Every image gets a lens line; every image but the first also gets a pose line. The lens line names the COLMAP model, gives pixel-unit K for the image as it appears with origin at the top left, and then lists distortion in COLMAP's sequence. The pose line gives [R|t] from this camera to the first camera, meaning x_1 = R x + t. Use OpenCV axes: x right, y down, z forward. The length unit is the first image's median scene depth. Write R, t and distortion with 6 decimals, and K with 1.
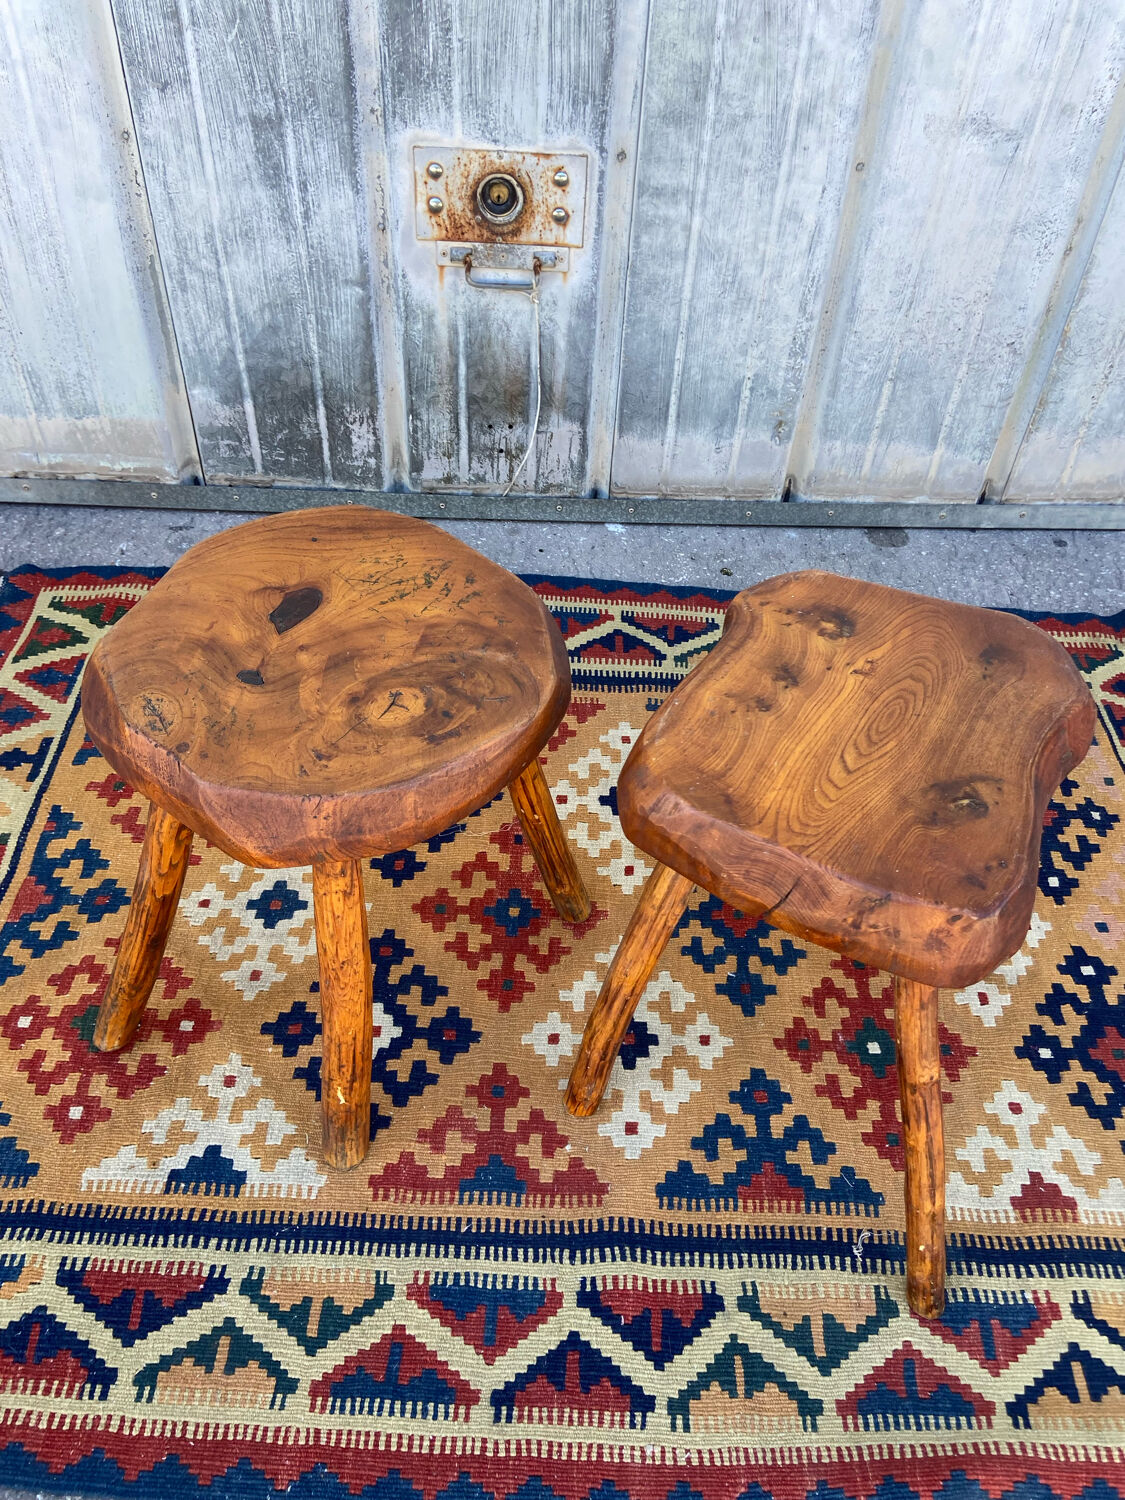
lens RADIAL K [[1130.5, 0, 559.6], [0, 1130.5, 740.4], [0, 0, 1]] dist [0.132194, -0.173332]
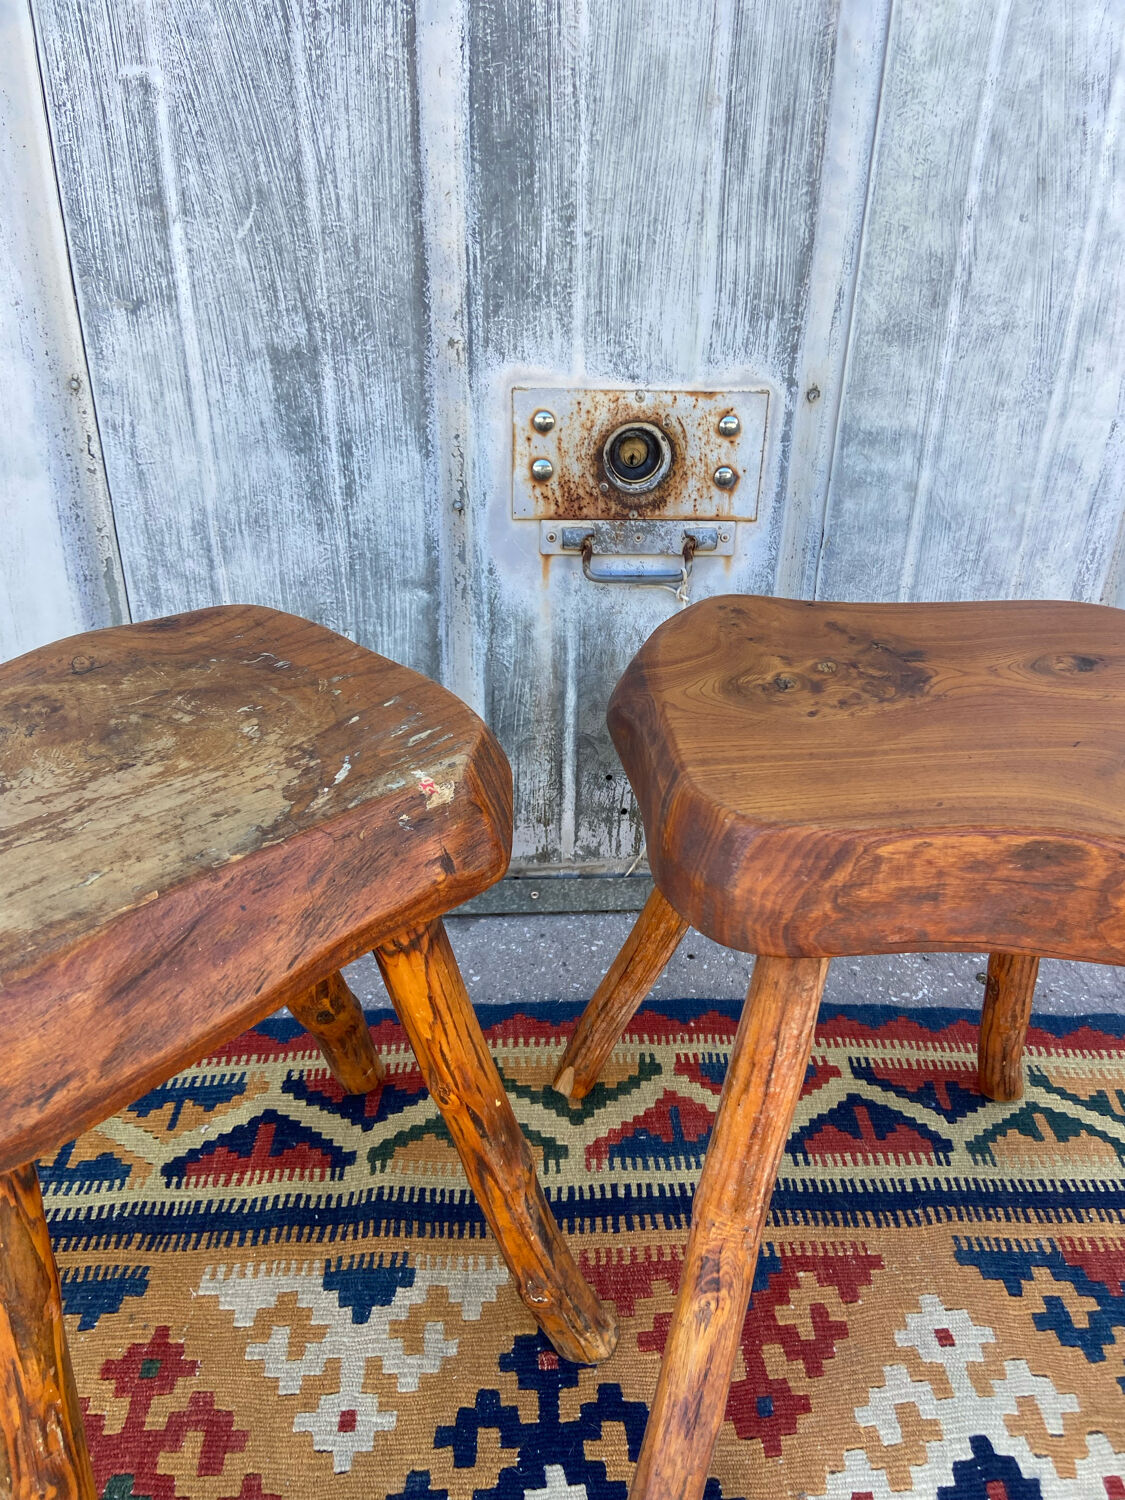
lens RADIAL K [[1131.2, 0, 573.9], [0, 1131.2, 743.3], [0, 0, 1]] dist [0.130030, -0.172774]
pose [[0.998286, -0.043626, 0.039008, -0.128033], [0.053061, 0.955905, -0.288844, -0.124052], [-0.024687, 0.290419, 0.956581, 0.430574]]
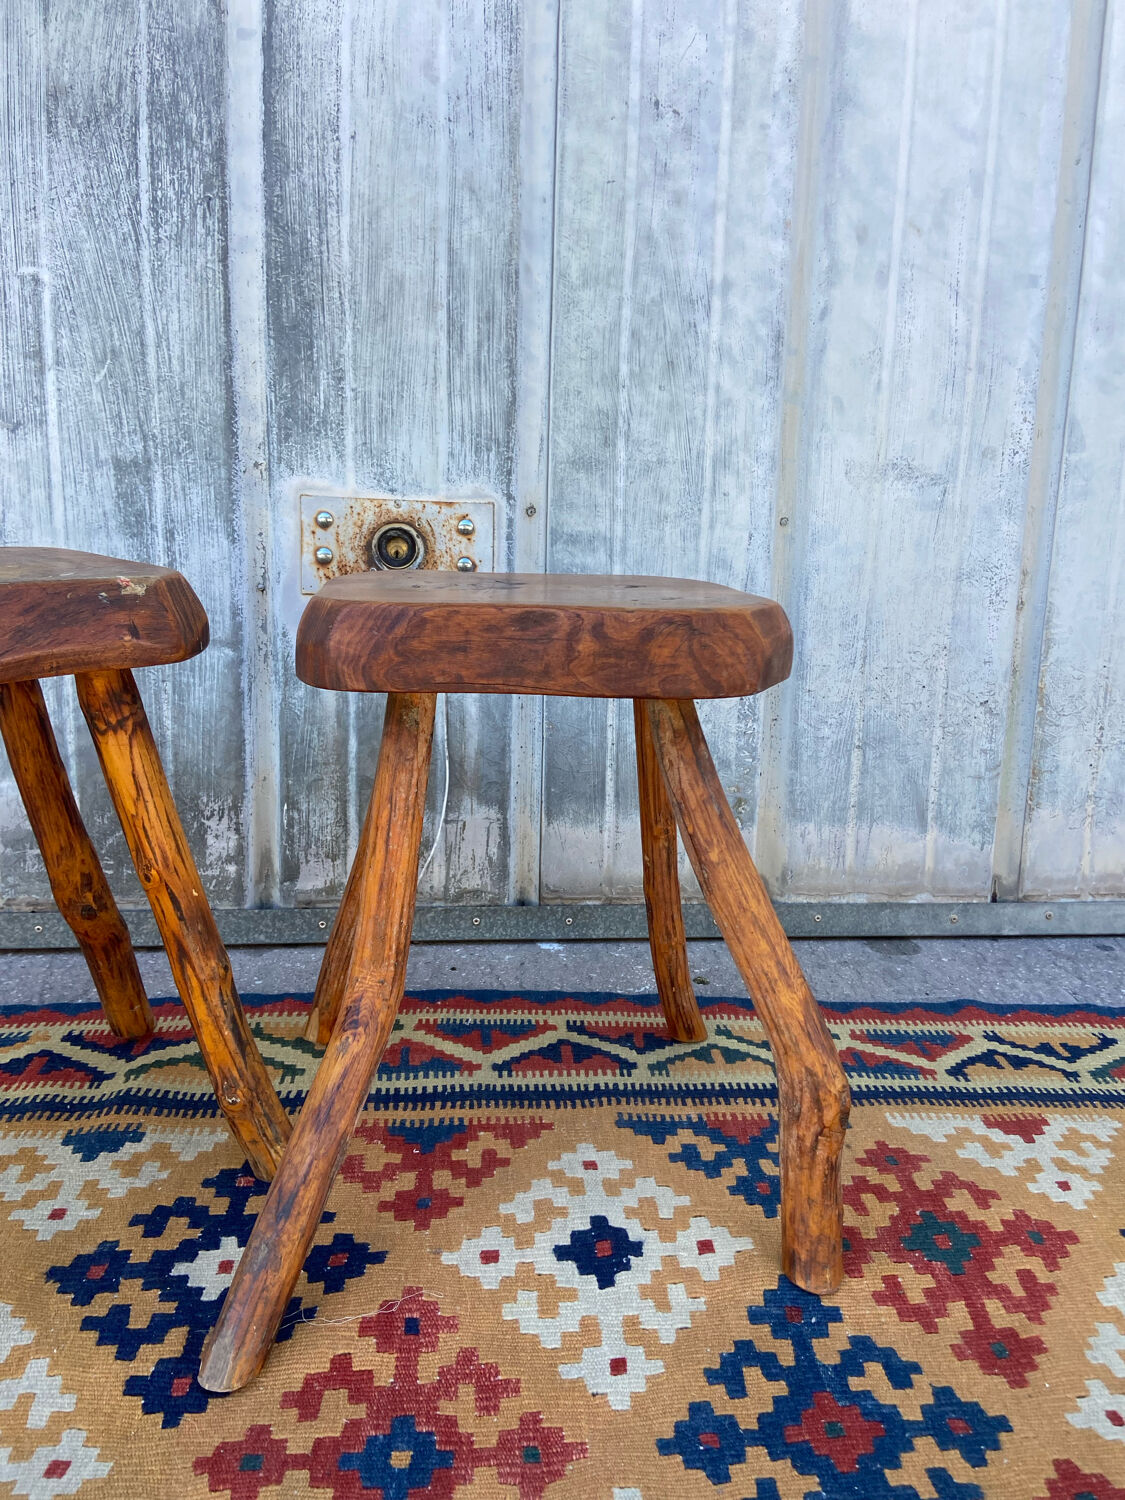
lens RADIAL K [[1130.2, 0, 575.9], [0, 1130.2, 746.7], [0, 0, 1]] dist [0.136921, -0.182418]
pose [[0.995287, -0.031230, 0.091802, -0.000082], [0.077226, 0.827832, -0.555636, 0.167579], [-0.058644, 0.560107, 0.826342, 0.364186]]
